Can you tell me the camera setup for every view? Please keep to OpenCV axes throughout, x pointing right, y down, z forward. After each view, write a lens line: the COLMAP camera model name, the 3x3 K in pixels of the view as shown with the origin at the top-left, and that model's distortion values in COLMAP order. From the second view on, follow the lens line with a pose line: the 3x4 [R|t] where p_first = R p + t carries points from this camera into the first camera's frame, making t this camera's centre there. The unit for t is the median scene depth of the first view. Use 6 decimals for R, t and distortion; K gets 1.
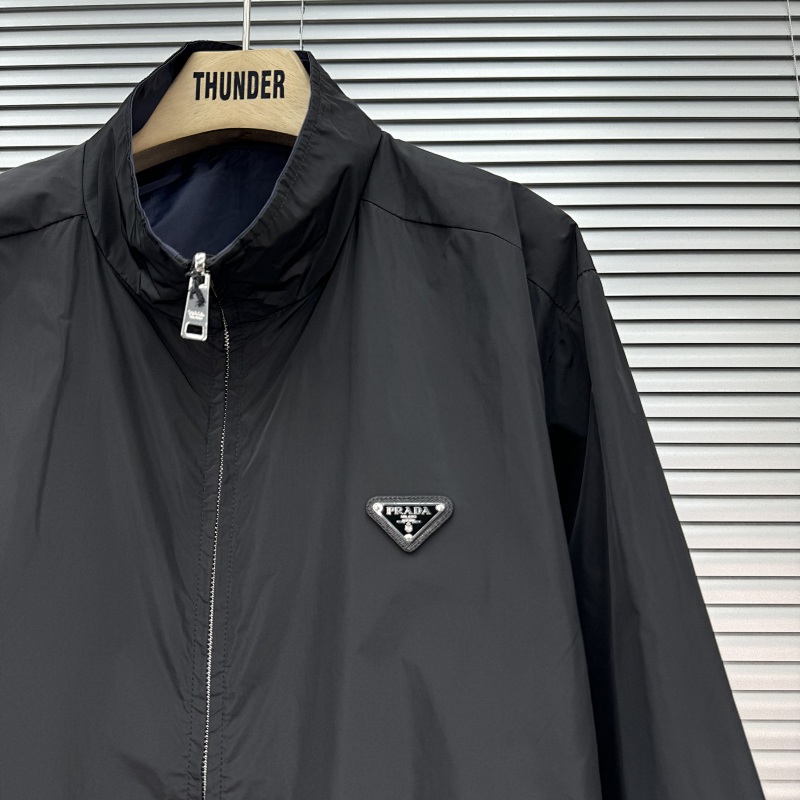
lens RADIAL K [[767.5, 0, 397.8], [0, 767.5, 402.6], [0, 0, 1]] dist [0.060923, -0.084874]
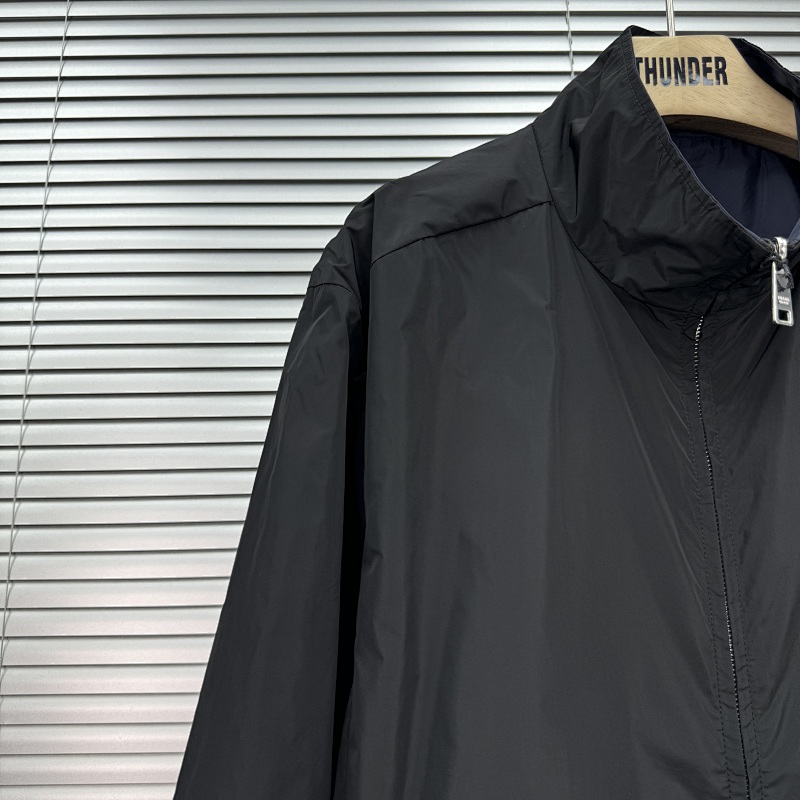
lens RADIAL K [[767.5, 0, 437.3], [0, 767.5, 397.4], [0, 0, 1]] dist [0.060923, -0.084874]
pose [[0.996999, -0.013589, 0.076212, -0.641665], [0.014040, 0.999887, -0.005387, 0.007082], [-0.076130, 0.006440, 0.997077, 0.044195]]
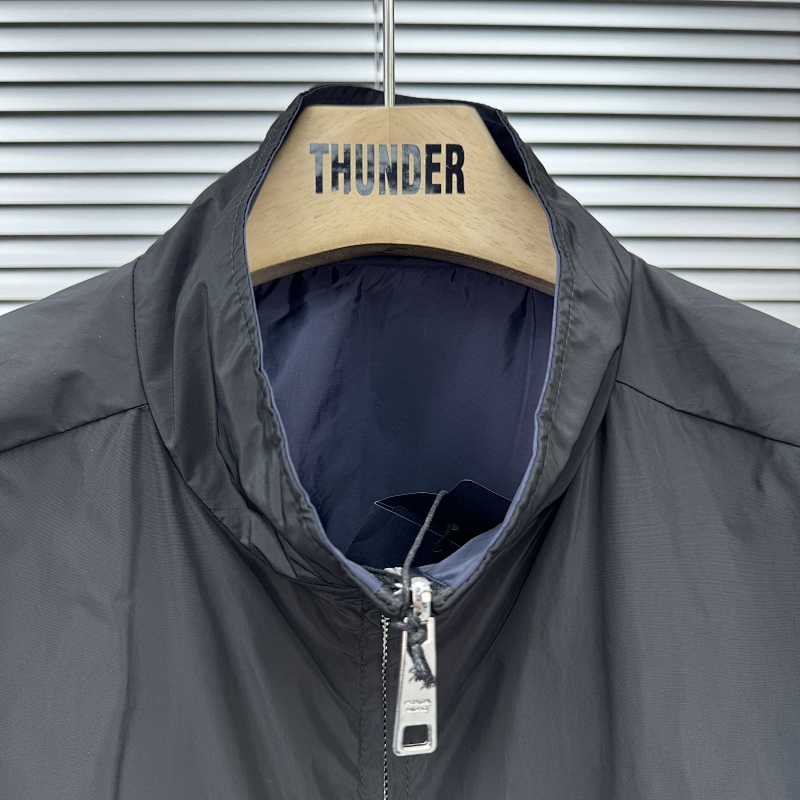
lens RADIAL K [[767.5, 0, 417.1], [0, 767.5, 416.4], [0, 0, 1]] dist [0.060923, -0.084874]
pose [[0.997426, -0.011367, 0.070793, -0.245417], [0.004125, 0.994815, 0.101616, -0.301057], [-0.071581, -0.101063, 0.992302, 0.410963]]
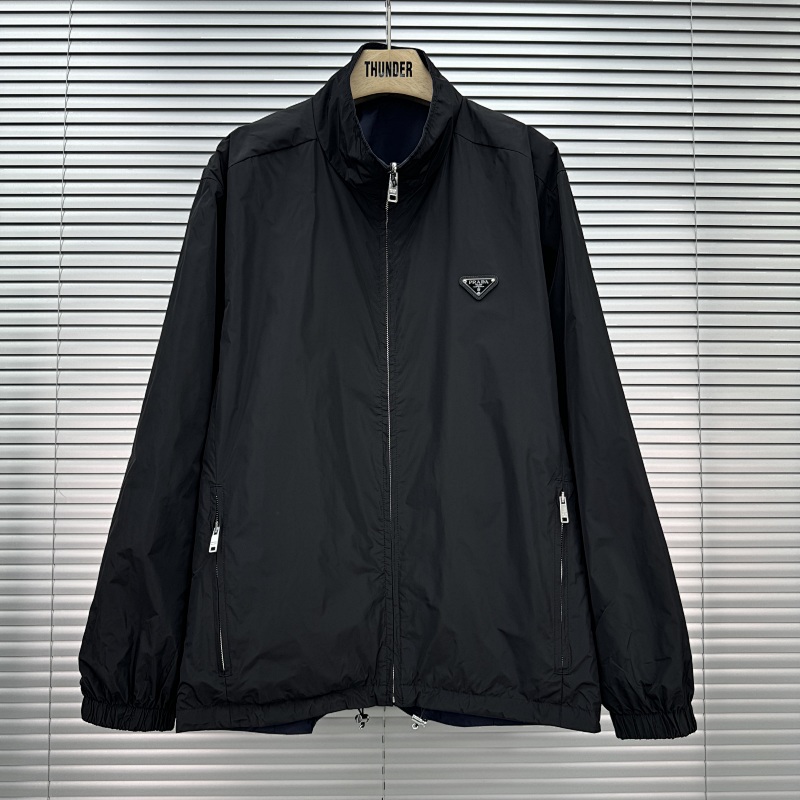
lens RADIAL K [[767.5, 0, 413.4], [0, 767.5, 398.7], [0, 0, 1]] dist [0.060923, -0.084874]
pose [[0.998619, -0.005045, 0.052302, -0.268499], [-0.002654, 0.989266, 0.146102, 0.137605], [-0.052478, -0.146039, 0.987886, -1.139449]]
